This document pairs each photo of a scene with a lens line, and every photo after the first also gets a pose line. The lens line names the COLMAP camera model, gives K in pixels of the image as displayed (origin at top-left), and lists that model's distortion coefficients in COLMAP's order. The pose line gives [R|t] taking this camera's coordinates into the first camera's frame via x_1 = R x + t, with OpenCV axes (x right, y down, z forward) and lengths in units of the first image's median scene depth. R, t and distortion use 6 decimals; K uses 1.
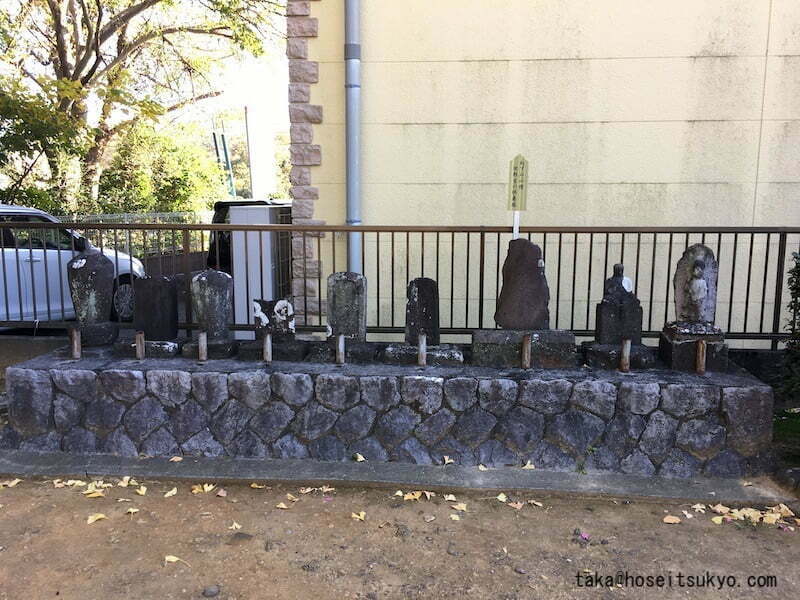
lens RADIAL K [[666.1, 0, 400.4], [0, 666.1, 300.6], [0, 0, 1]] dist [0.053045, -0.057776]
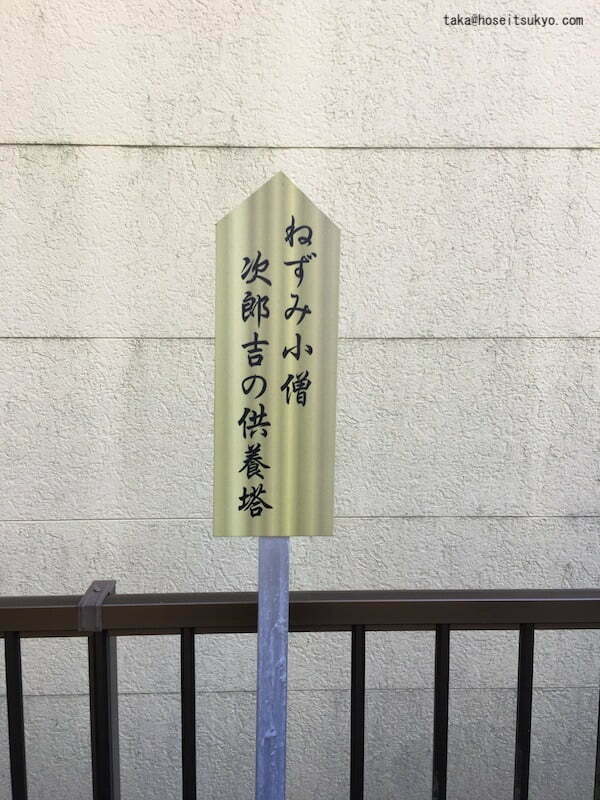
lens RADIAL K [[666.1, 0, 293.8], [0, 666.1, 404.6], [0, 0, 1]] dist [0.053045, -0.057776]
pose [[0.996100, -0.011755, 0.087445, 0.136641], [0.015765, 0.998849, -0.045309, -0.130590], [-0.086811, 0.046511, 0.995138, 0.693285]]
